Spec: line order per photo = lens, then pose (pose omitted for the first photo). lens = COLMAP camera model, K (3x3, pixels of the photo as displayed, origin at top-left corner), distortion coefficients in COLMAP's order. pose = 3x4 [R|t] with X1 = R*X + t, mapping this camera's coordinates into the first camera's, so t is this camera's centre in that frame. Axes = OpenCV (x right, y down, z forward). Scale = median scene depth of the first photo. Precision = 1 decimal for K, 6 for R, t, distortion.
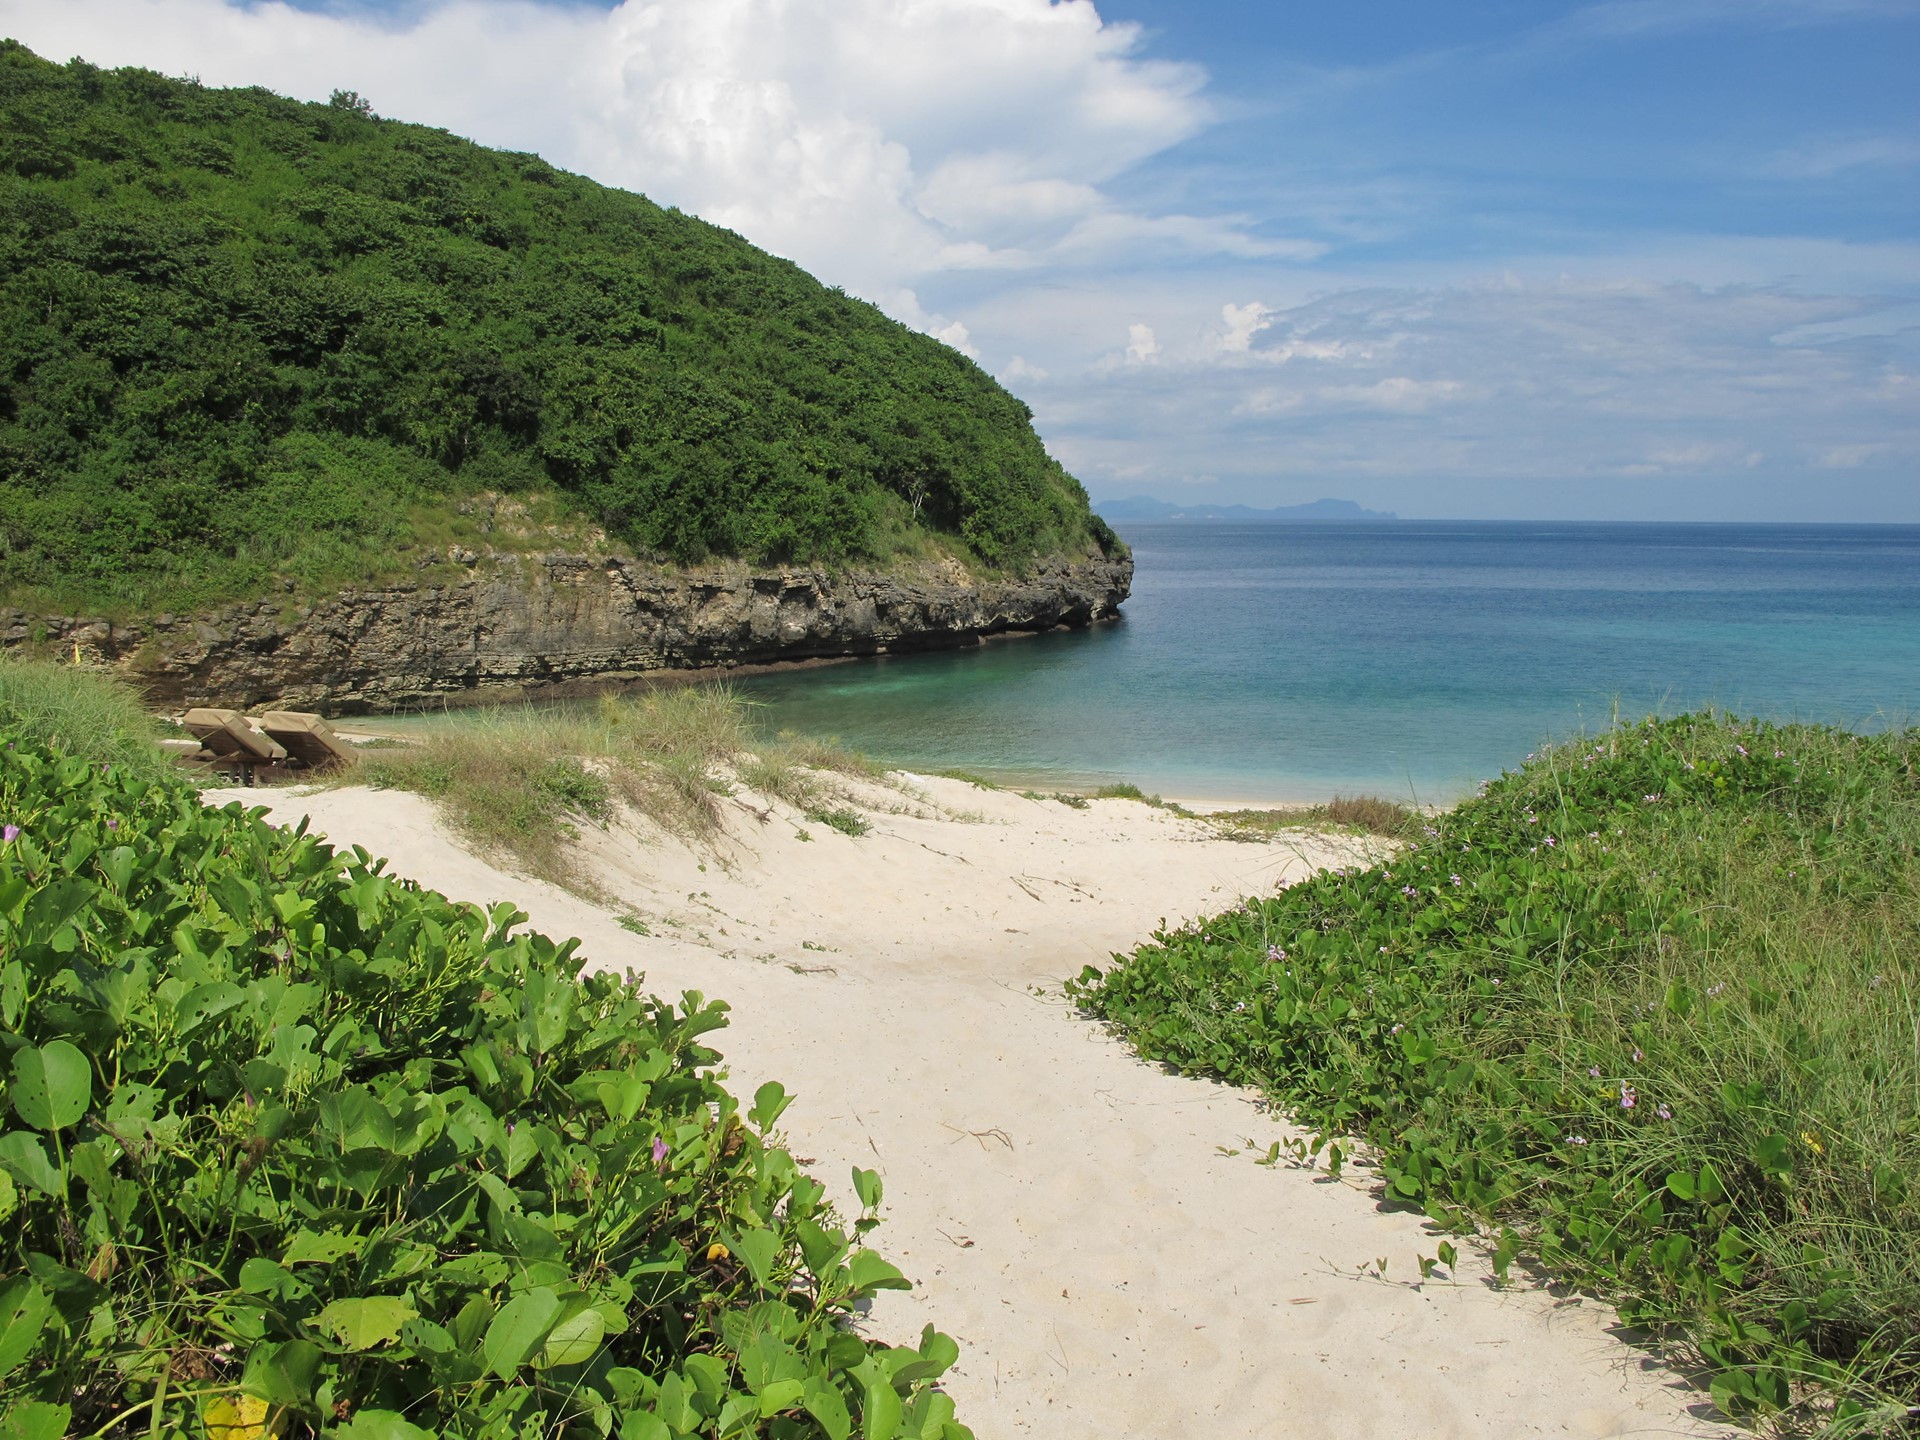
lens RADIAL K [[1620.0, 0, 966.2], [0, 1620.0, 685.5], [0, 0, 1]] dist [-0.145751, 0.115702]
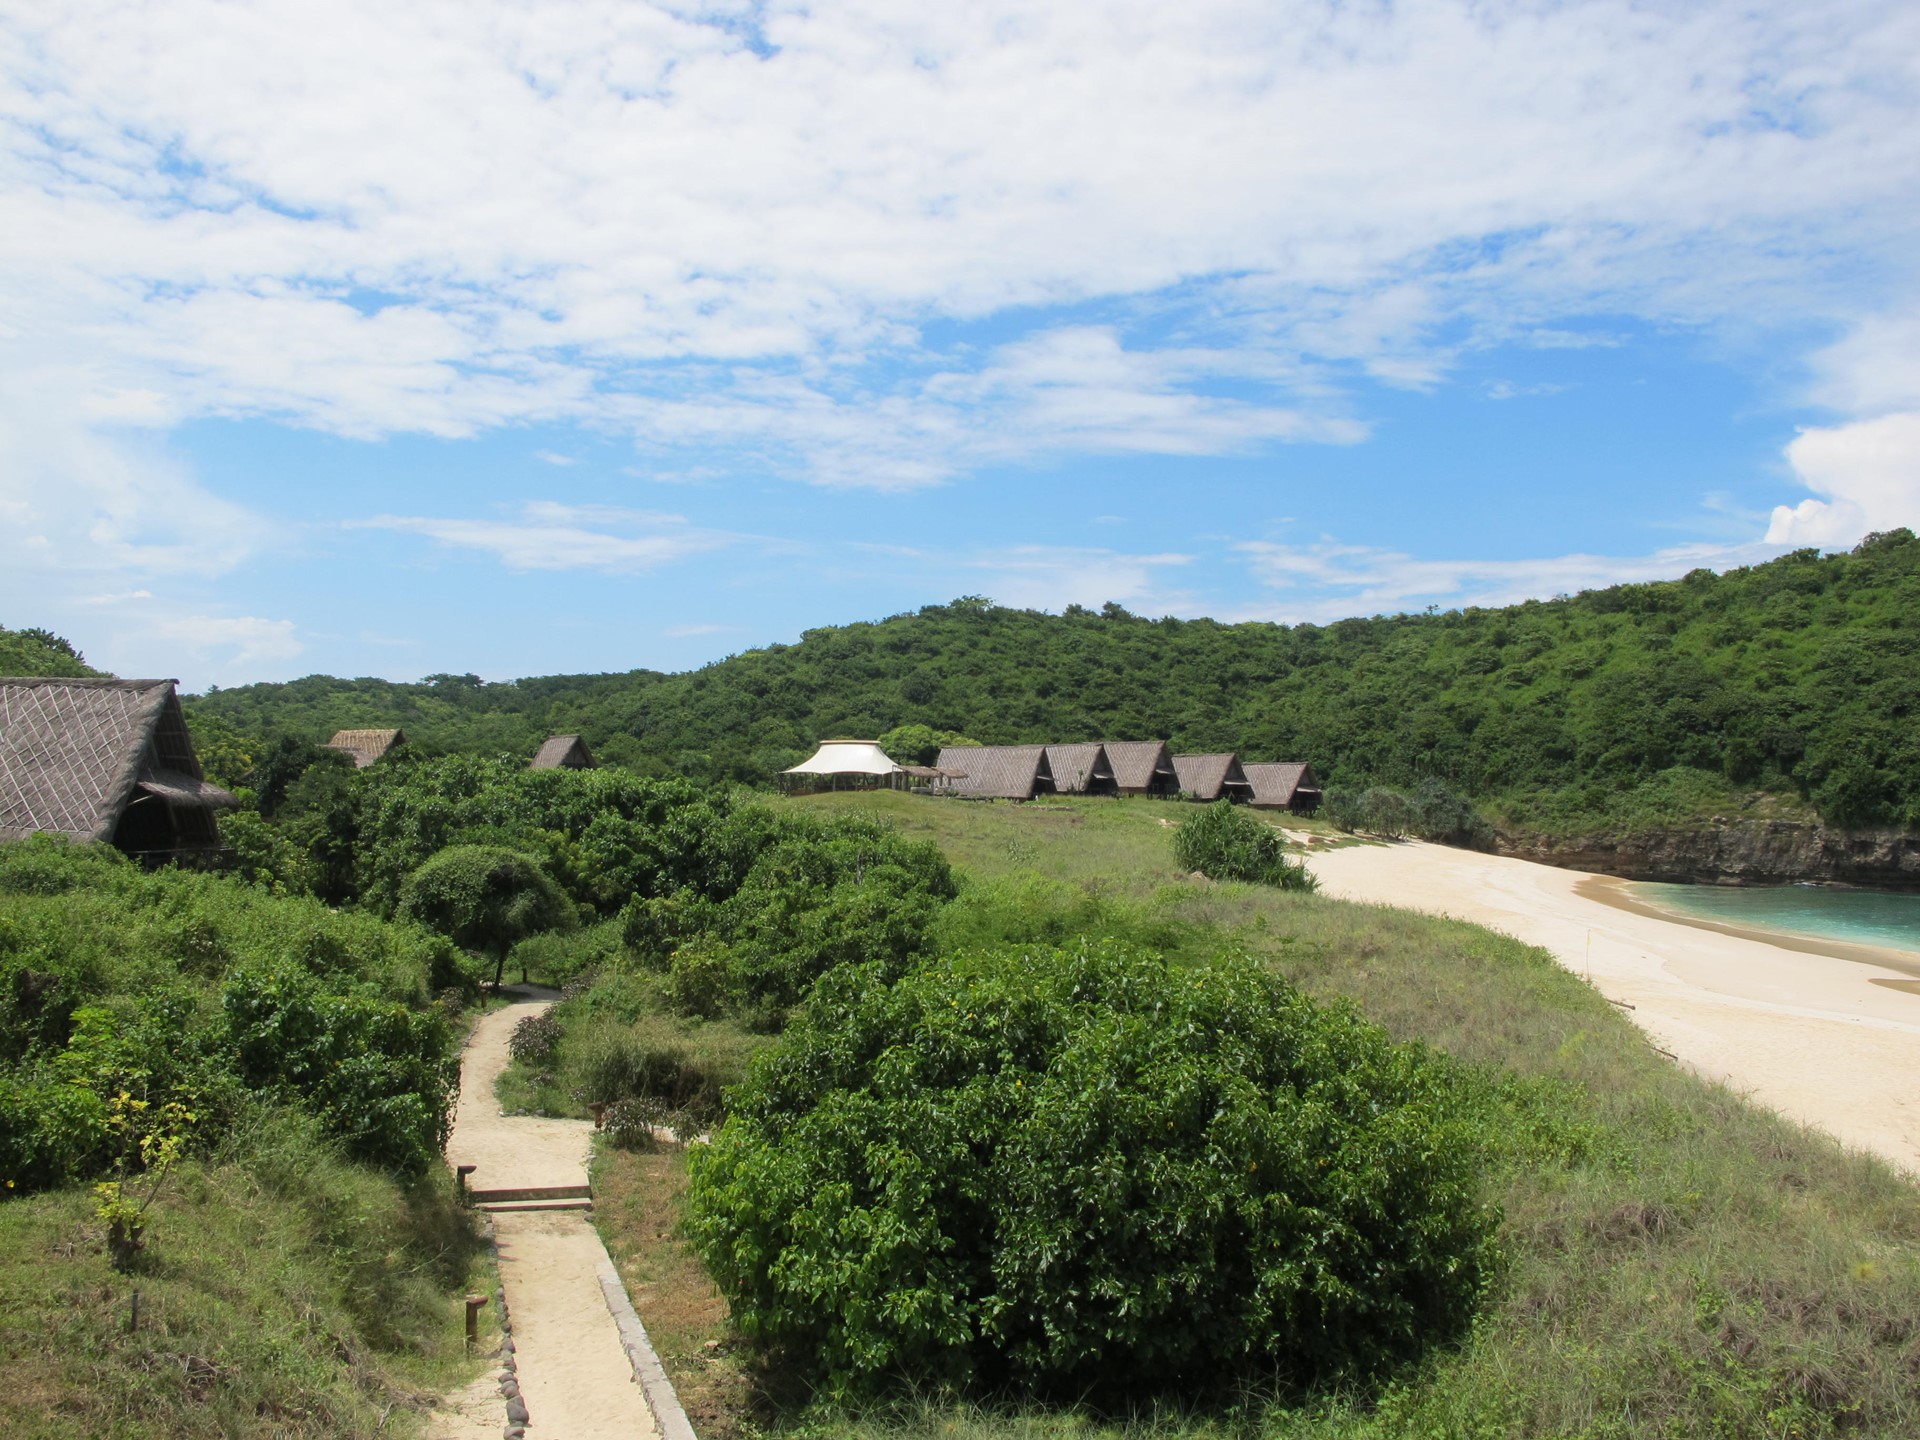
lens RADIAL K [[1620.0, 0, 966.2], [0, 1620.0, 685.5], [0, 0, 1]] dist [-0.145751, 0.115702]
pose [[0.058061, -0.059208, -0.996556, 1.648591], [-0.122225, 0.990308, -0.065958, 0.009041], [0.990803, 0.125634, 0.050261, -0.191039]]
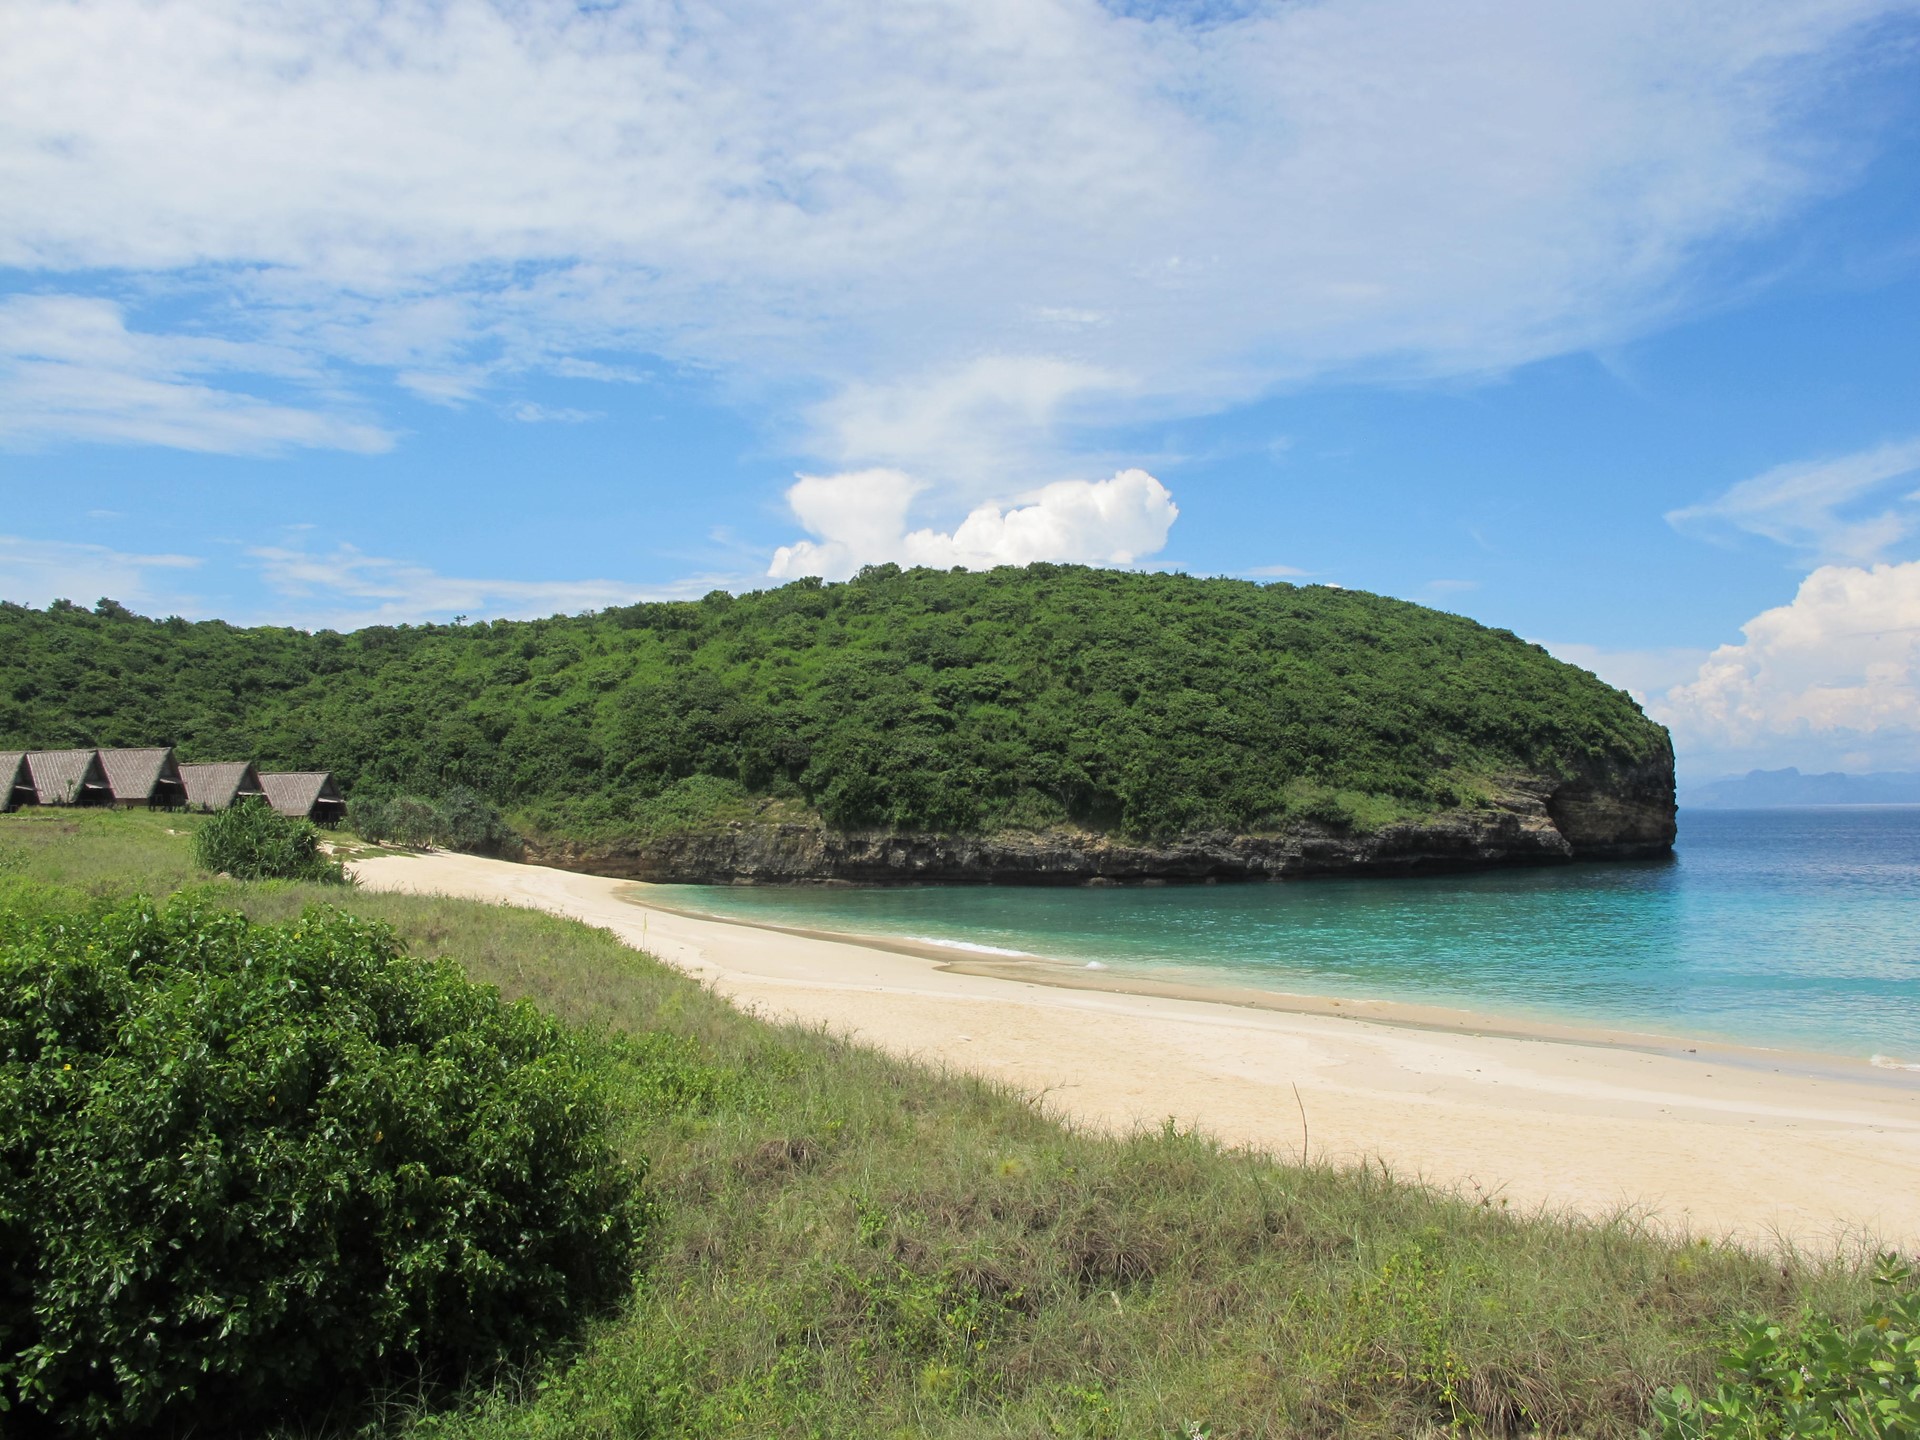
lens RADIAL K [[1620.0, 0, 966.2], [0, 1620.0, 685.5], [0, 0, 1]] dist [-0.145751, 0.115702]
pose [[0.607800, -0.062681, -0.791612, 1.621532], [-0.079938, 0.986986, -0.139528, 0.022355], [0.790056, 0.148085, 0.594880, -0.195376]]
